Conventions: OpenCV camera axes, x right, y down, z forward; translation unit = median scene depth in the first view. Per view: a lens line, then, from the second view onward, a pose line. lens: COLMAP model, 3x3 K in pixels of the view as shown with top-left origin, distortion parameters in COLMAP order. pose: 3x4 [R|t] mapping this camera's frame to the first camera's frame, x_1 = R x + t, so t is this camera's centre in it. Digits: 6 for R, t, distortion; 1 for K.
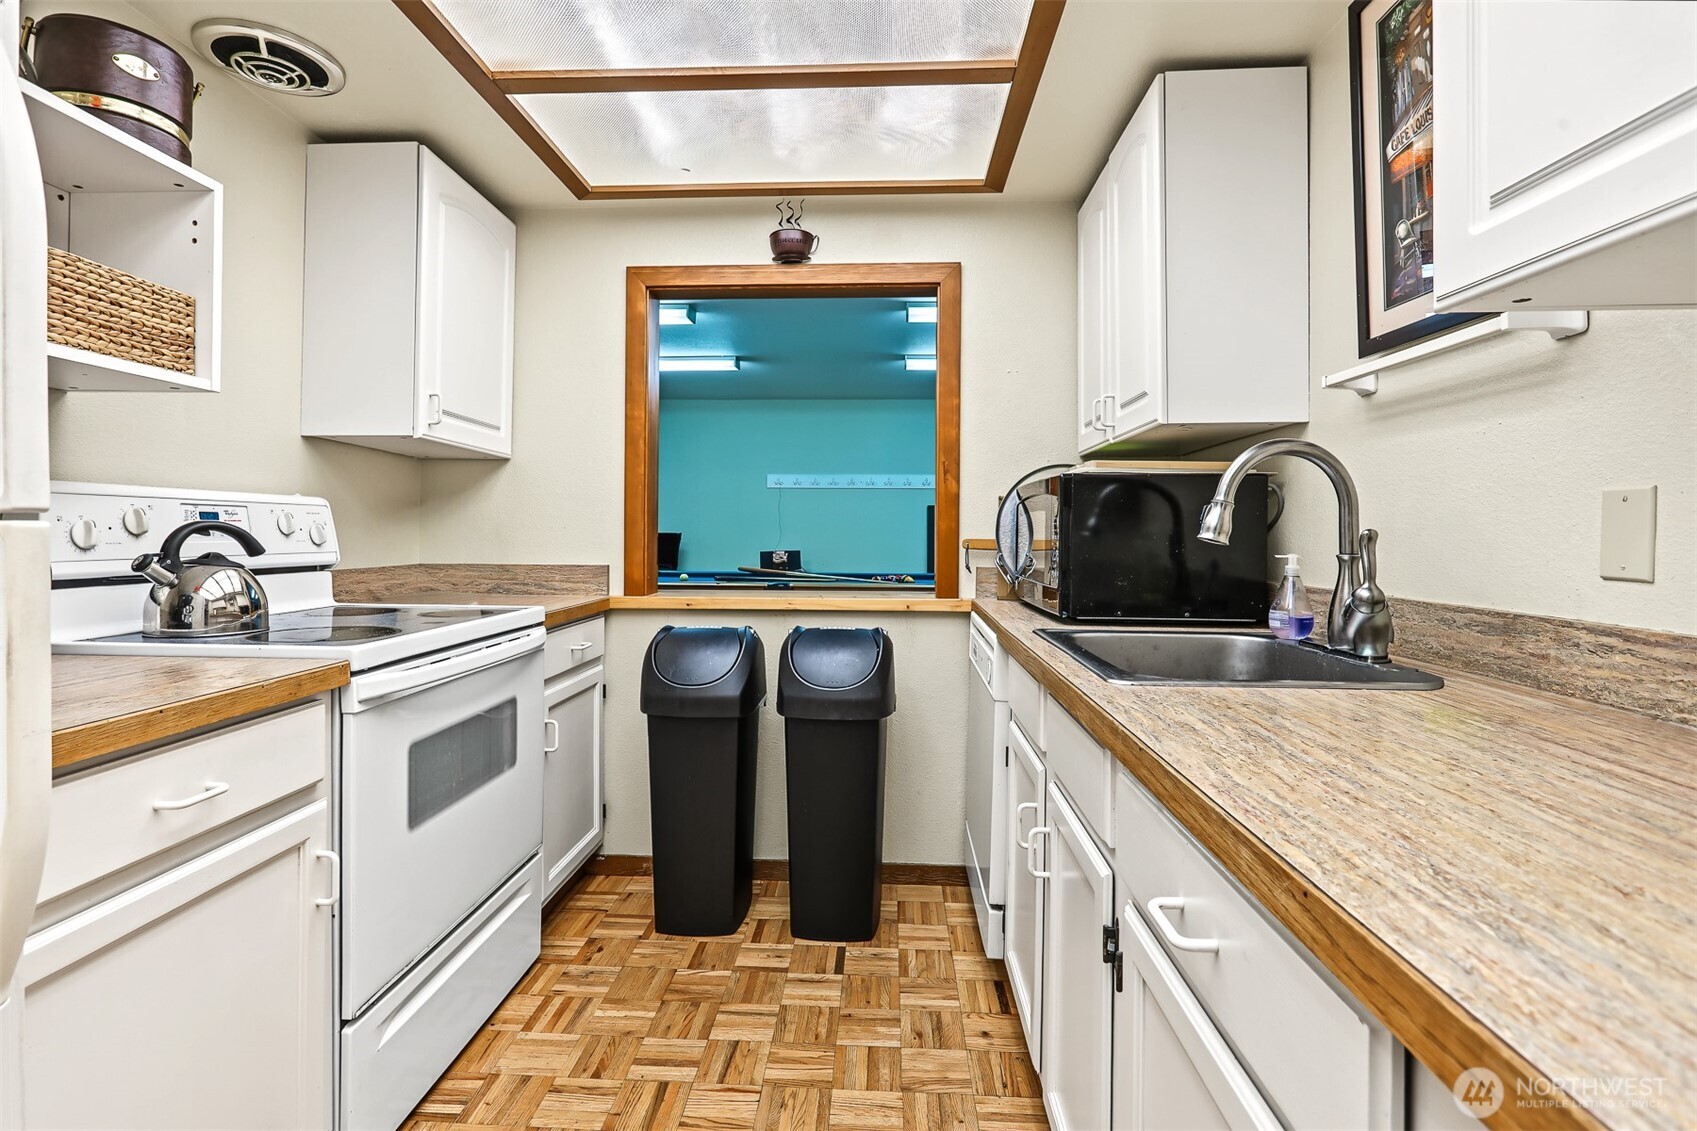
lens RADIAL K [[821.5, 0, 854.0], [0, 821.5, 558.3], [0, 0, 1]] dist [0.001844, 0.000056]
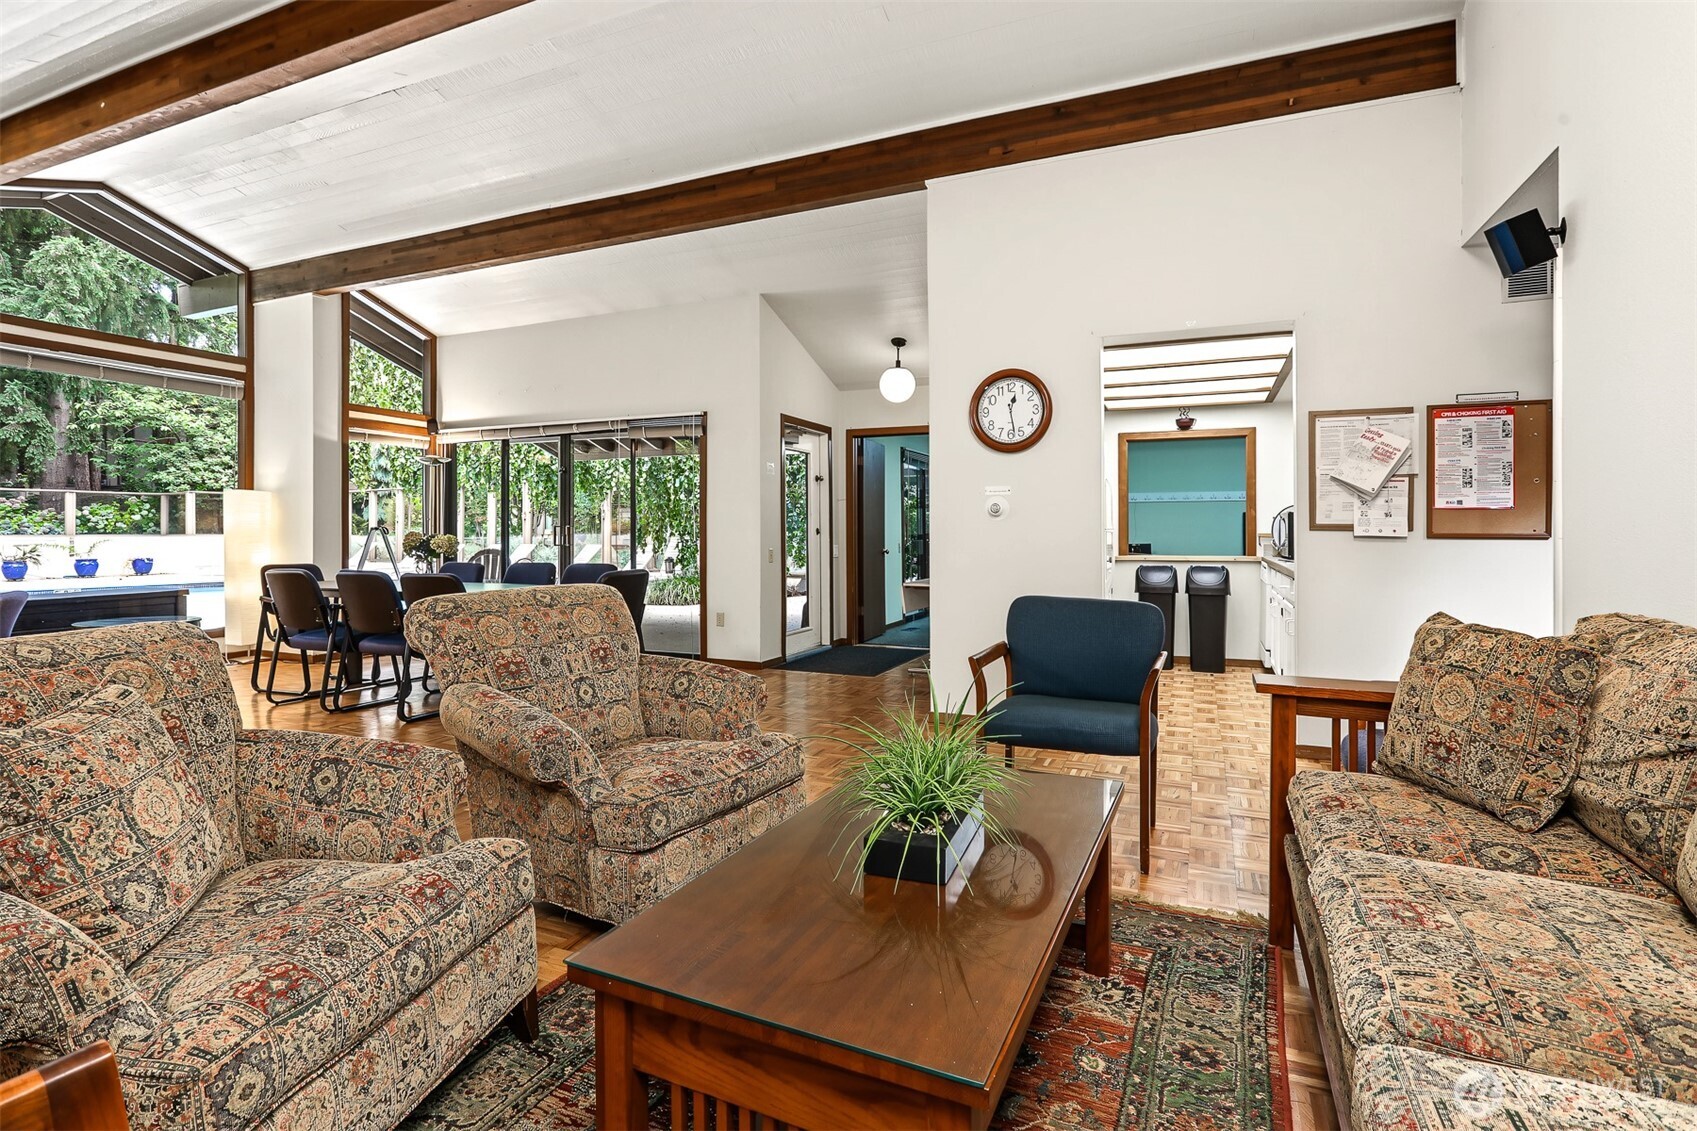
lens RADIAL K [[821.5, 0, 843.1], [0, 821.5, 553.3], [0, 0, 1]] dist [0.001844, 0.000056]
pose [[0.935589, -0.006771, -0.353025, -0.175242], [0.005816, 0.999976, -0.003766, 0.041793], [0.353042, 0.001471, 0.935606, -1.870396]]
